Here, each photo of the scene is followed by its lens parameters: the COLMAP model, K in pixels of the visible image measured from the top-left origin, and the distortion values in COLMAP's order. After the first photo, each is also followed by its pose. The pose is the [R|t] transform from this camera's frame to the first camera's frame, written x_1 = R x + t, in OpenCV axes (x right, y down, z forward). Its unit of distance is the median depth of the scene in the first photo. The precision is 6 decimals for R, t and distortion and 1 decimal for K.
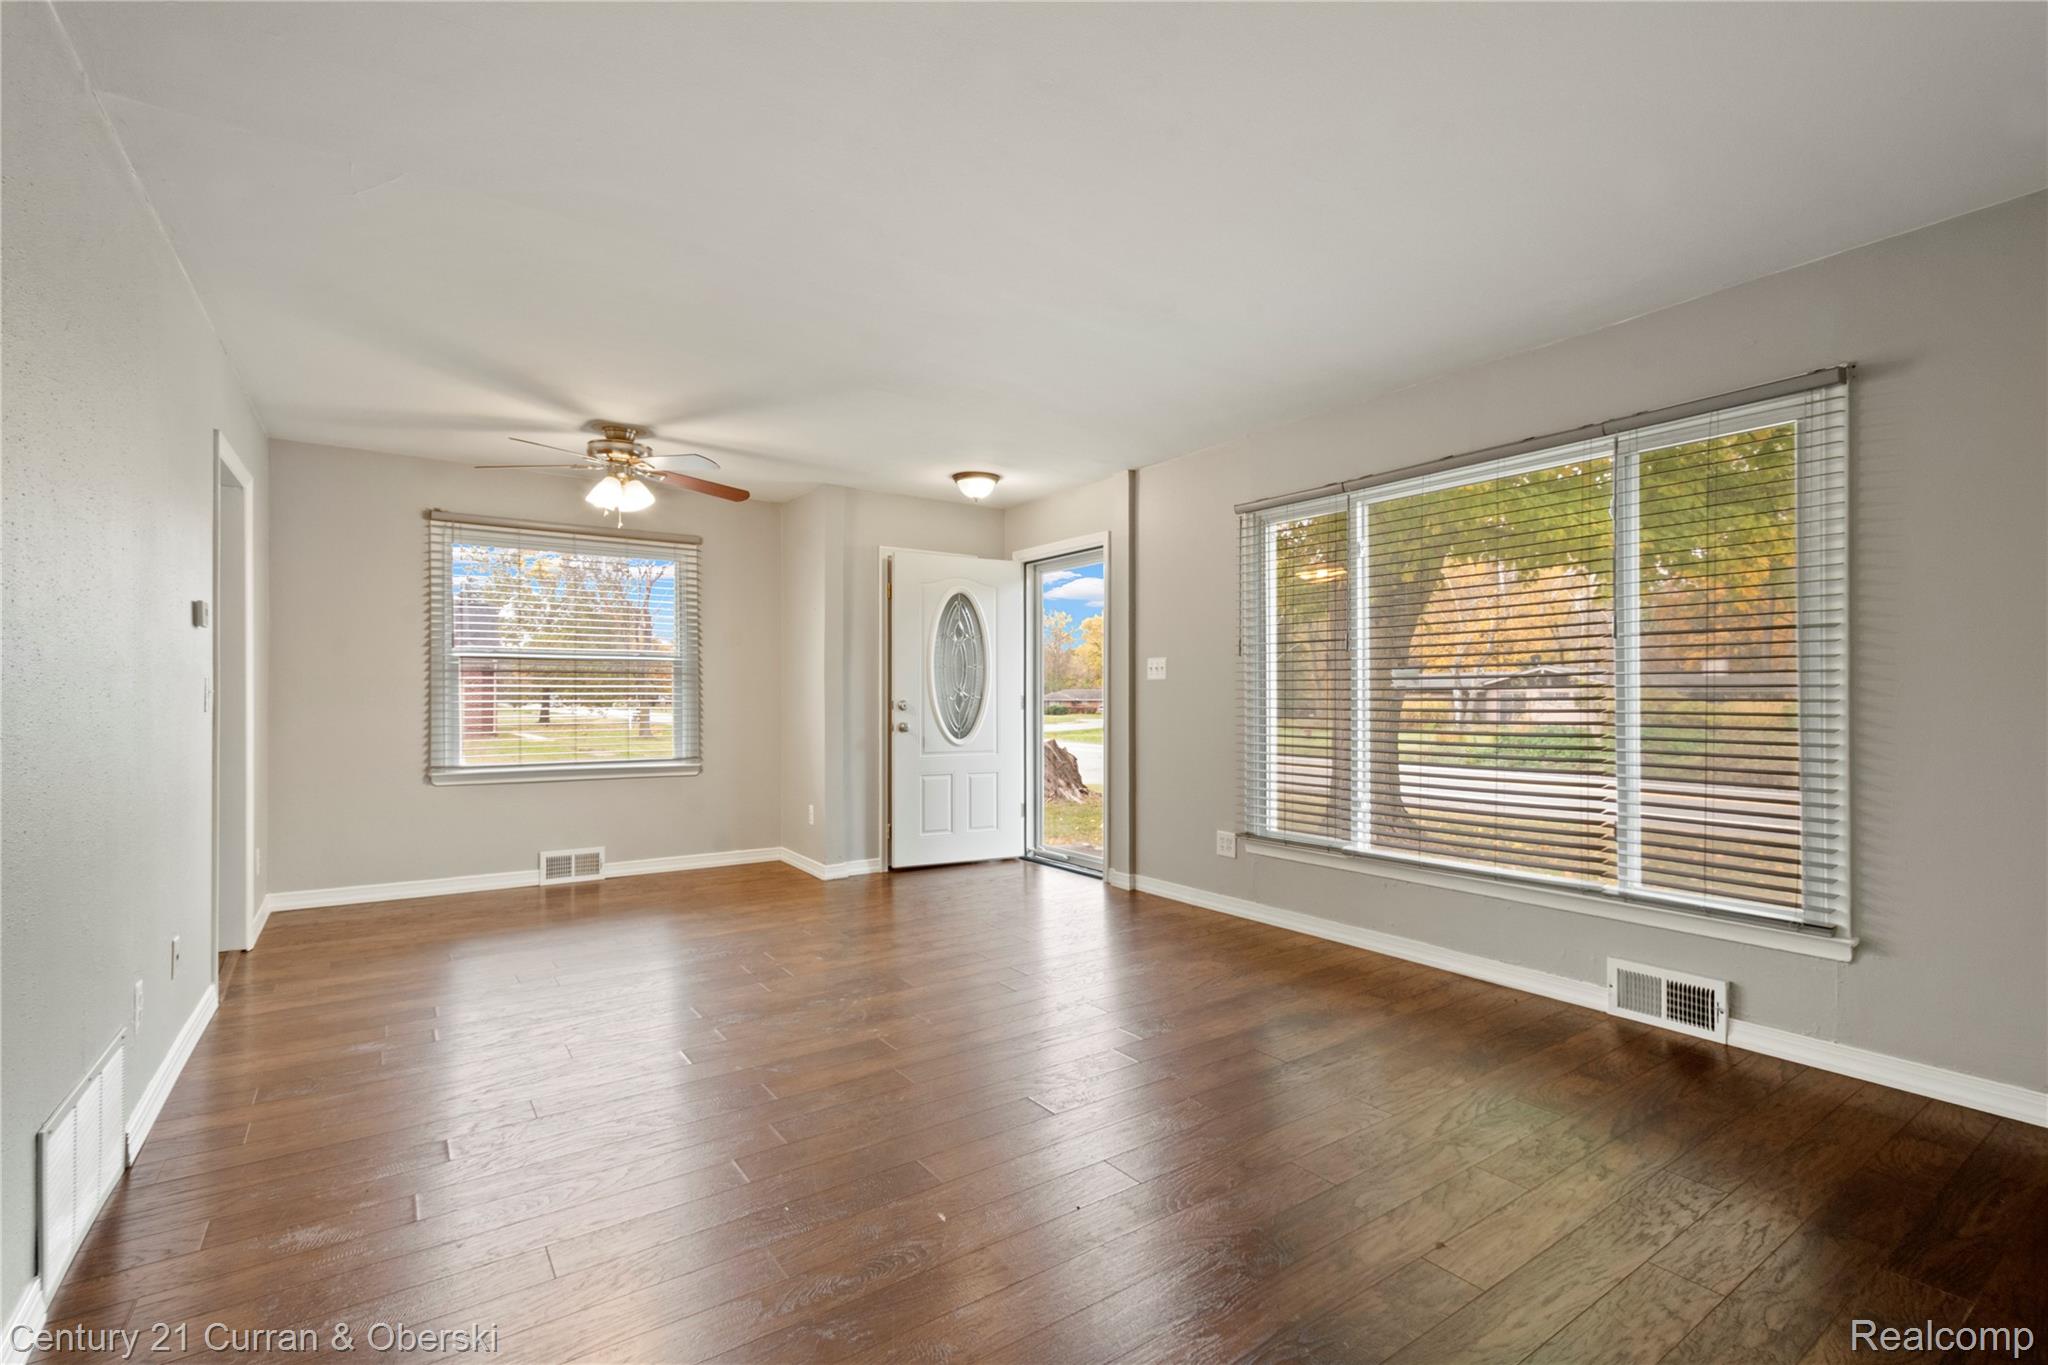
lens RADIAL K [[924.0, 0, 1068.2], [0, 924.0, 678.7], [0, 0, 1]] dist [0.023805, -0.000065]
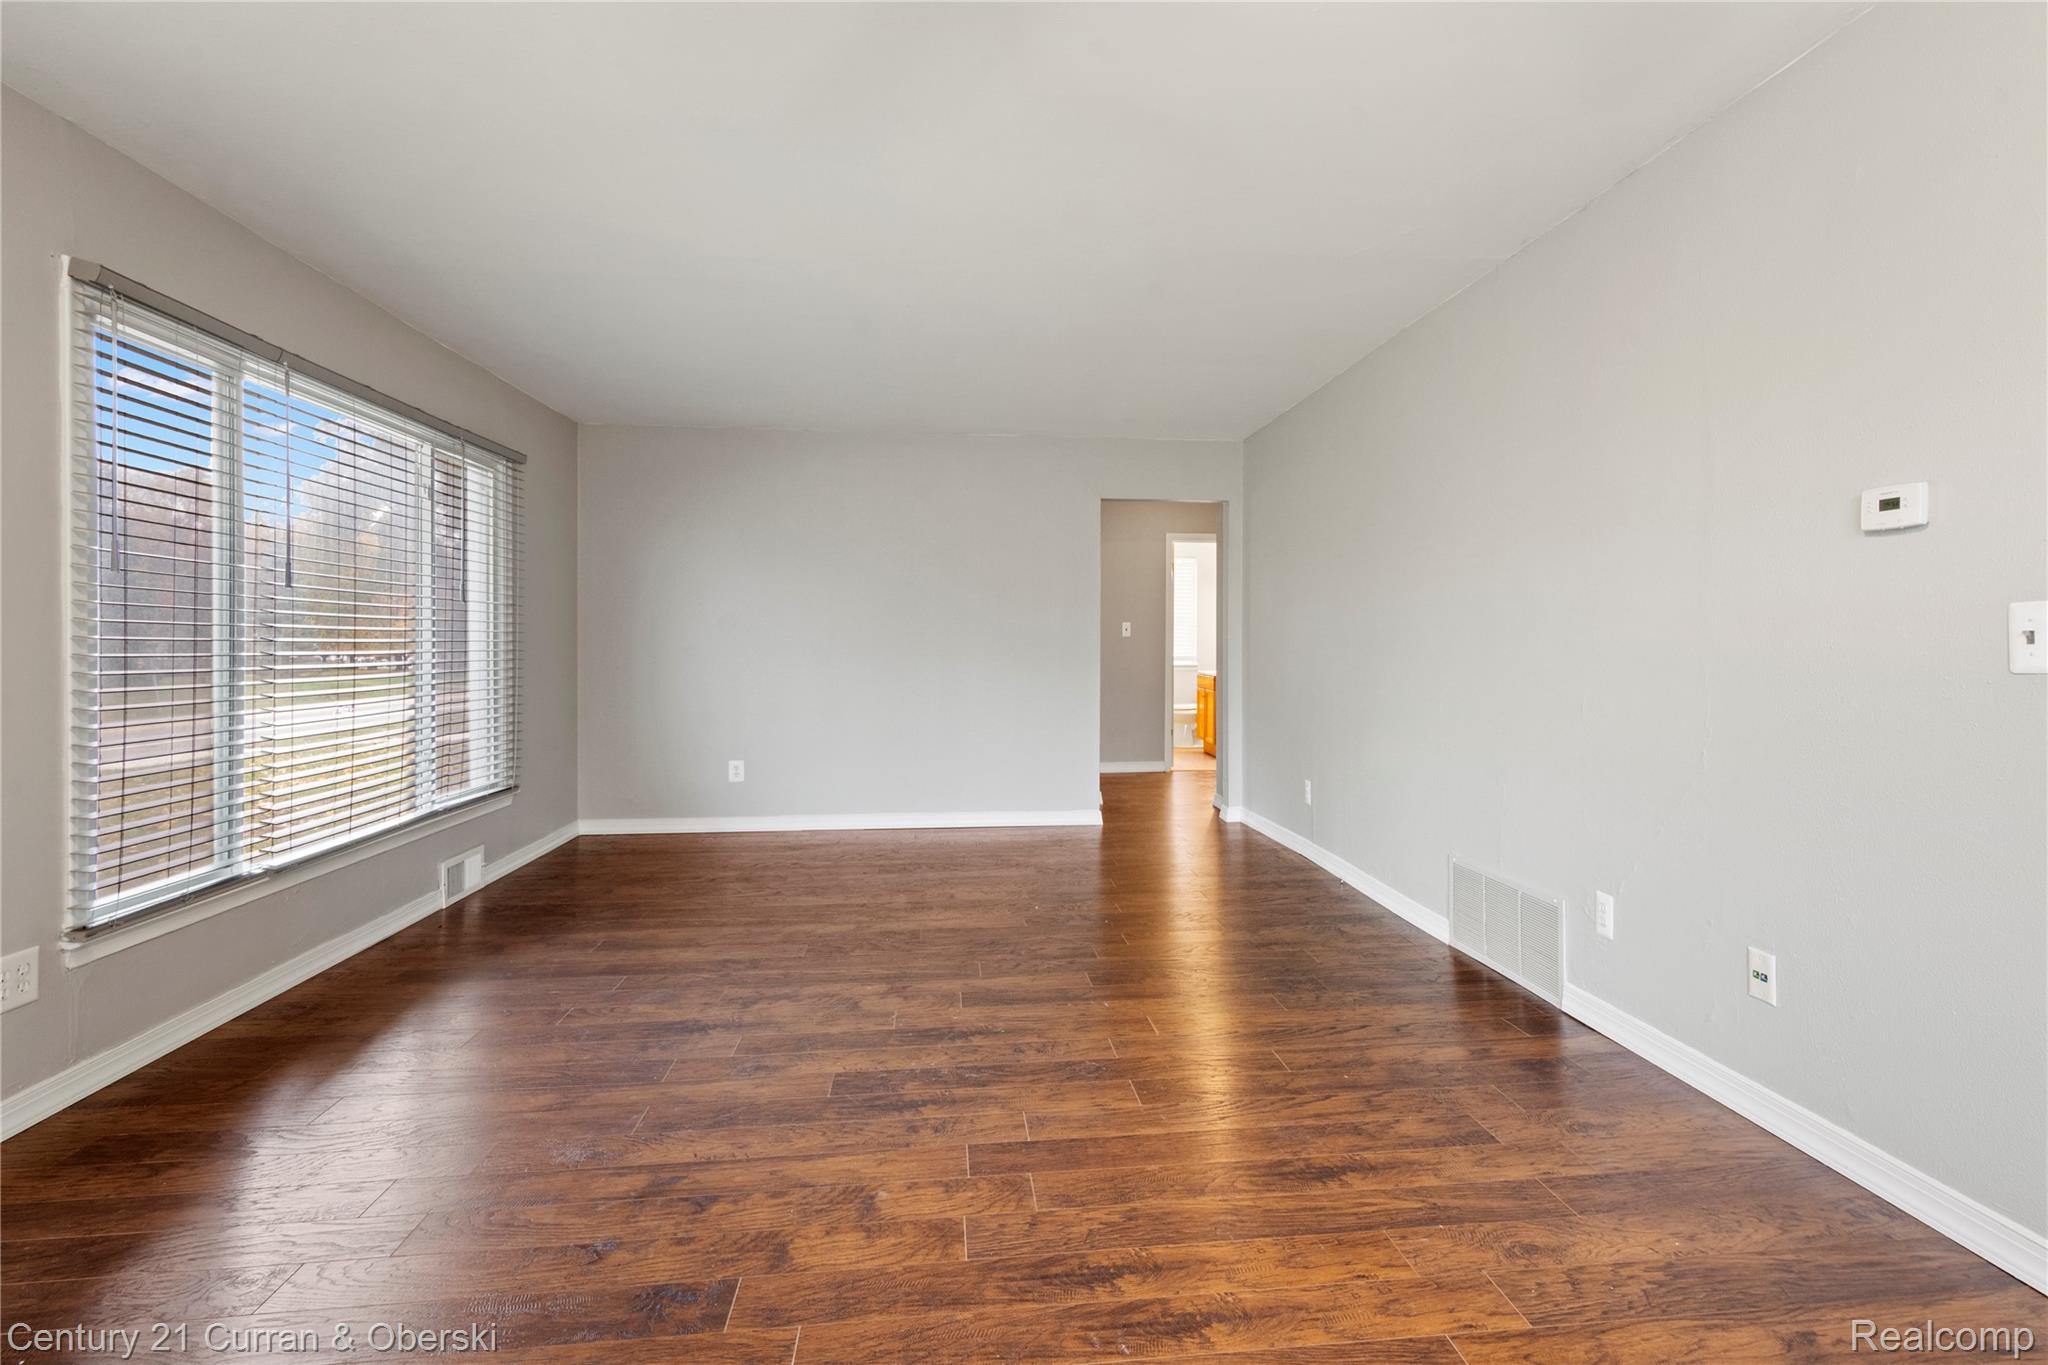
lens RADIAL K [[927.1, 0, 1030.0], [0, 927.1, 635.1], [0, 0, 1]] dist [0.012273, -0.000774]
pose [[-0.859660, 0.009322, 0.510781, -0.568475], [-0.004798, 0.999642, -0.026320, 0.024656], [-0.510844, -0.025077, -0.859308, 1.349361]]
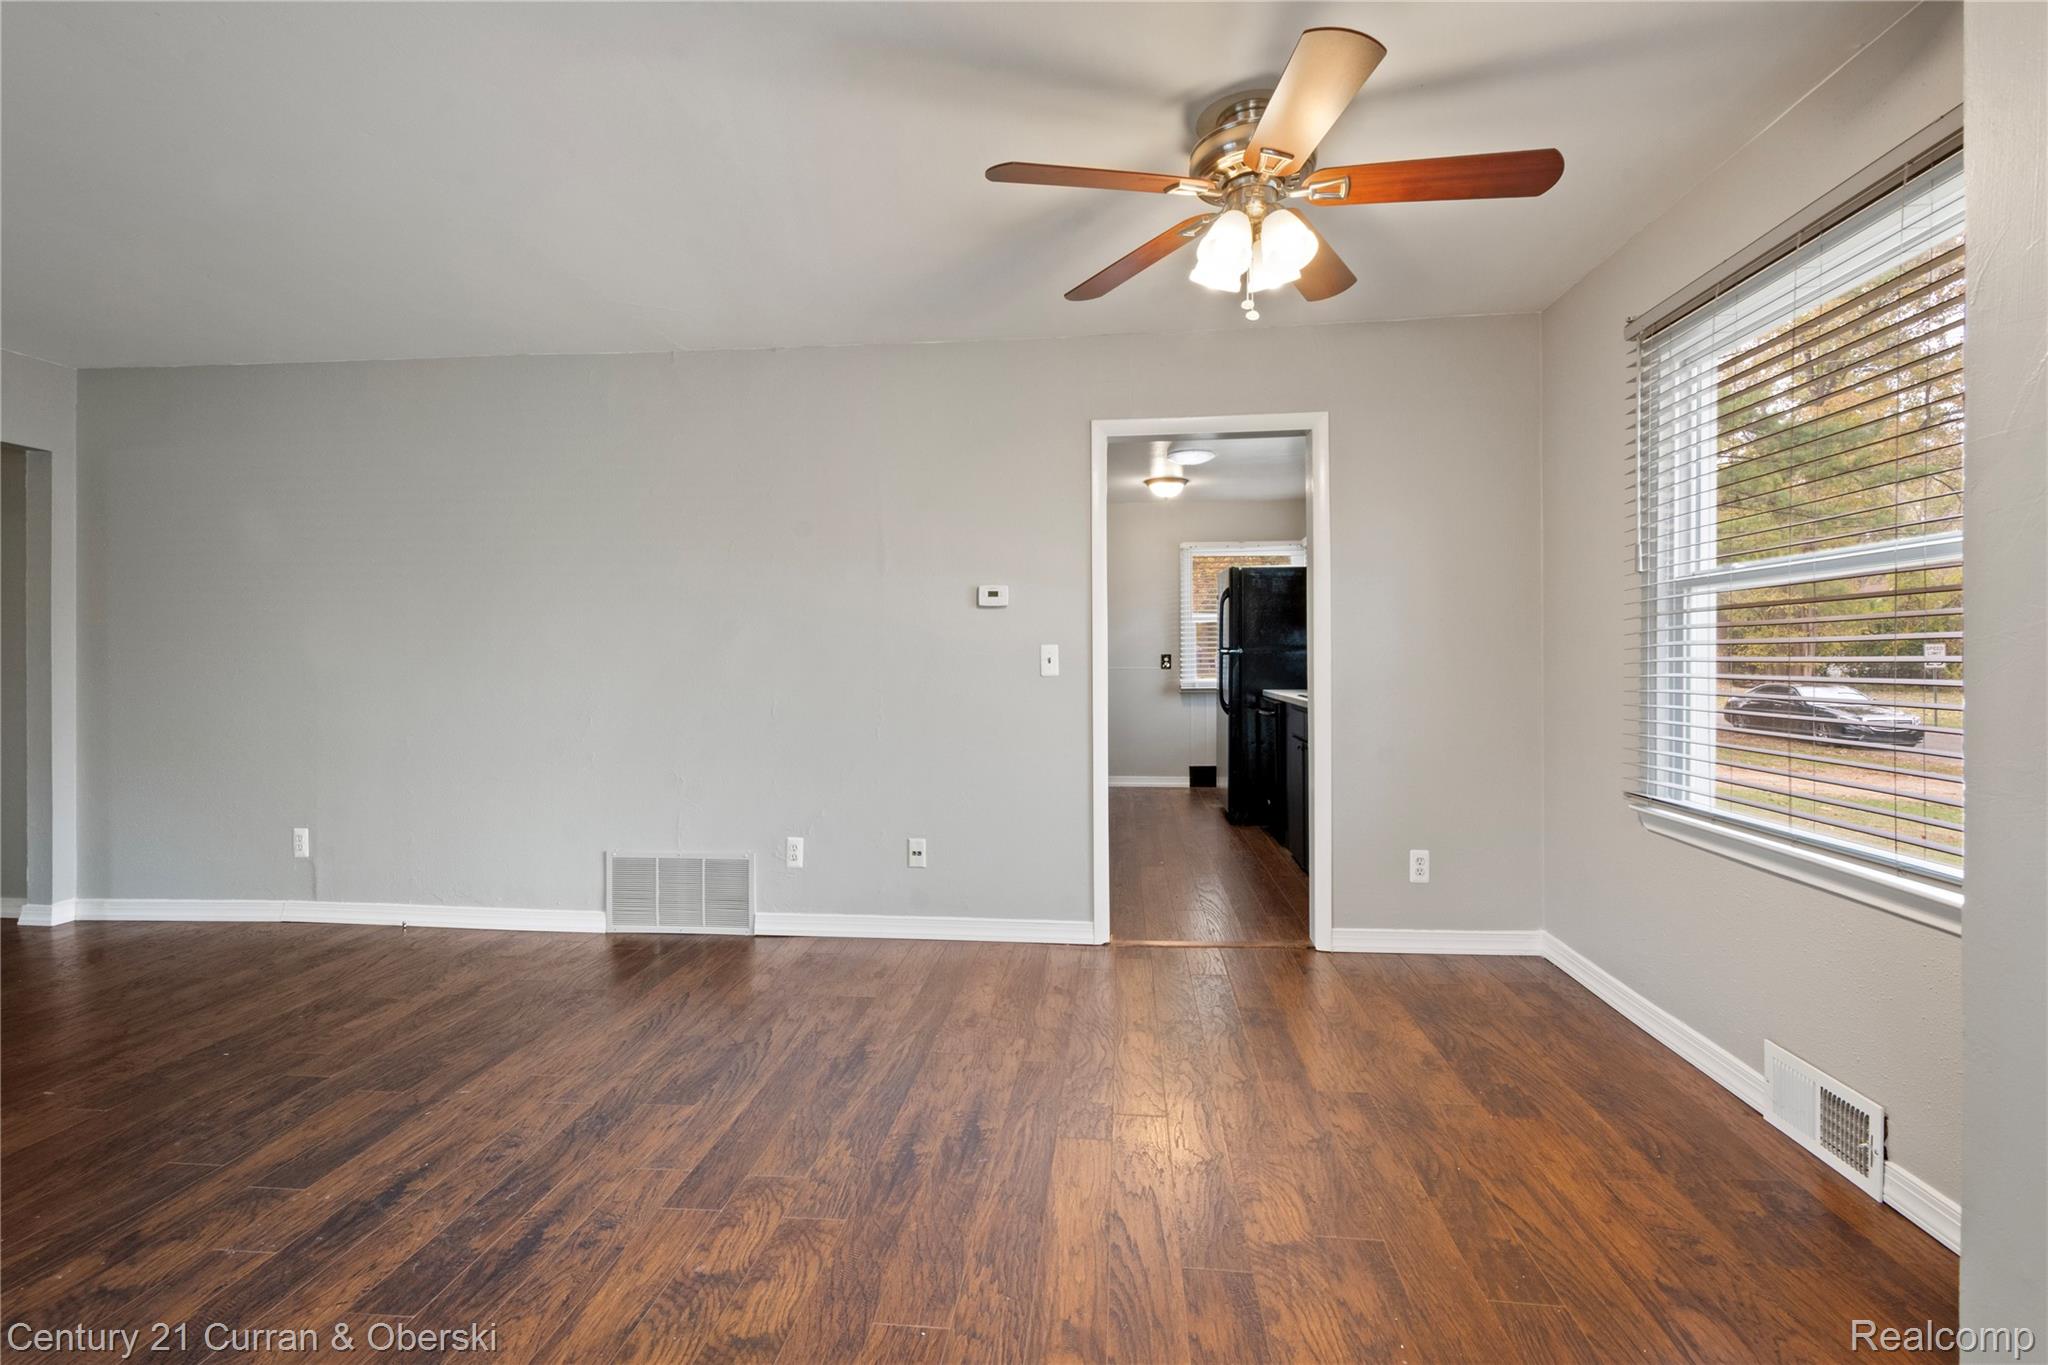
lens RADIAL K [[927.1, 0, 1030.0], [0, 927.1, 635.1], [0, 0, 1]] dist [0.012273, -0.000774]
pose [[-0.674760, -0.016665, -0.737849, -0.042938], [0.016828, 0.999138, -0.037956, 0.022752], [0.737845, -0.038028, -0.673898, 1.388153]]
